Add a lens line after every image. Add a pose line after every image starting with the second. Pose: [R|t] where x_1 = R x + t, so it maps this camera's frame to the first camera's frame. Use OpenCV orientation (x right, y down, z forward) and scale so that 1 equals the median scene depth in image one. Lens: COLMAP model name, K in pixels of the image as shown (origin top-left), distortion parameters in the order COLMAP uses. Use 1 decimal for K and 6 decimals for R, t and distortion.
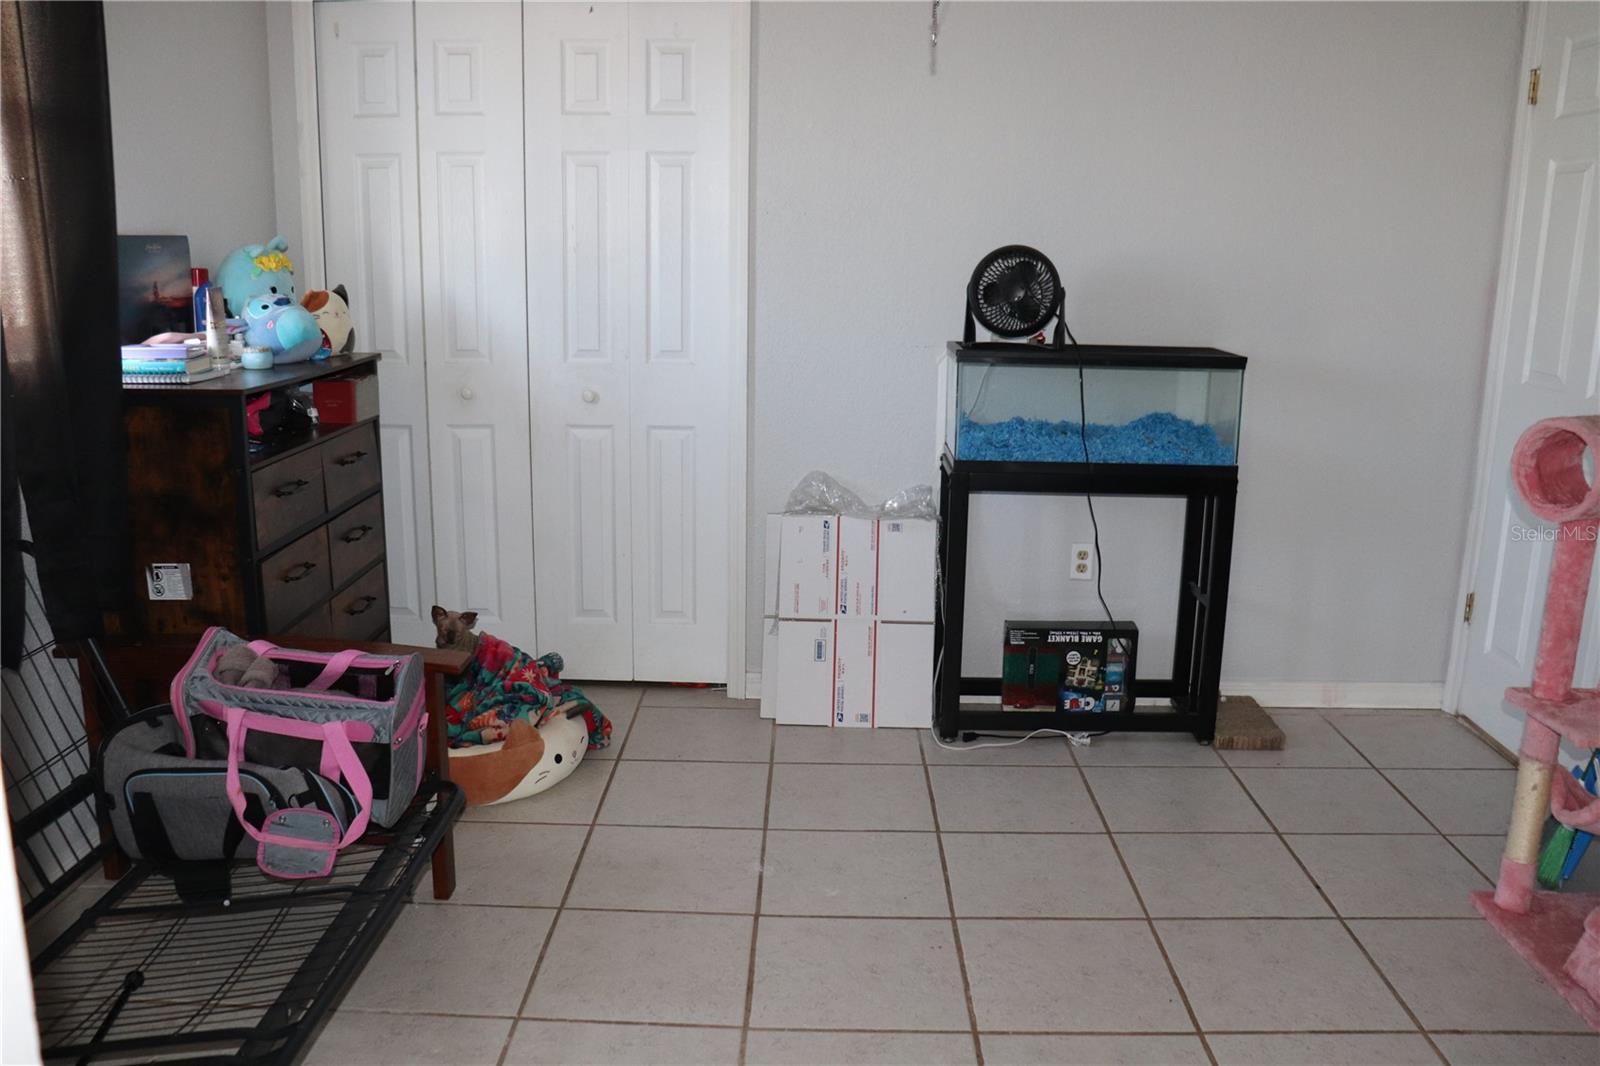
lens RADIAL K [[1320.9, 0, 800.0], [0, 1320.9, 533.0], [0, 0, 1]] dist [-0.165188, 0.147766]
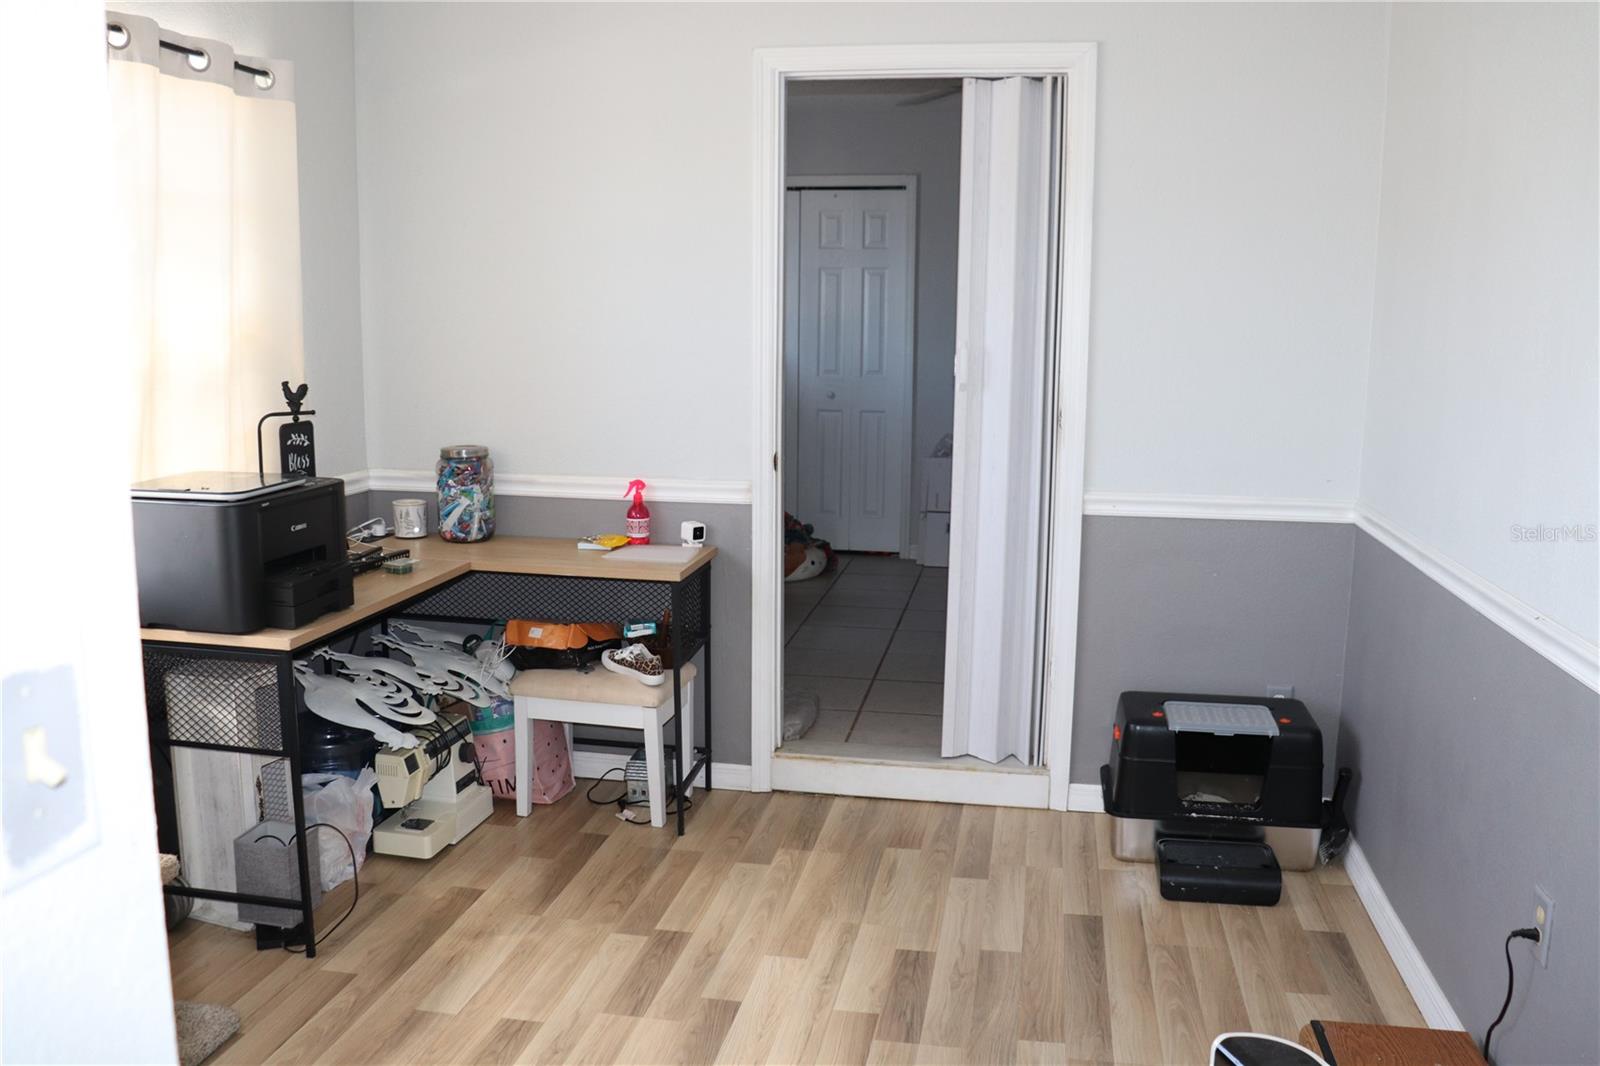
lens RADIAL K [[1320.9, 0, 800.0], [0, 1320.9, 533.0], [0, 0, 1]] dist [-0.165188, 0.147766]
pose [[0.987865, 0.019178, -0.154129, 0.095672], [-0.028873, 0.997725, -0.060915, 0.215864], [0.152610, 0.064626, 0.986171, -0.889405]]
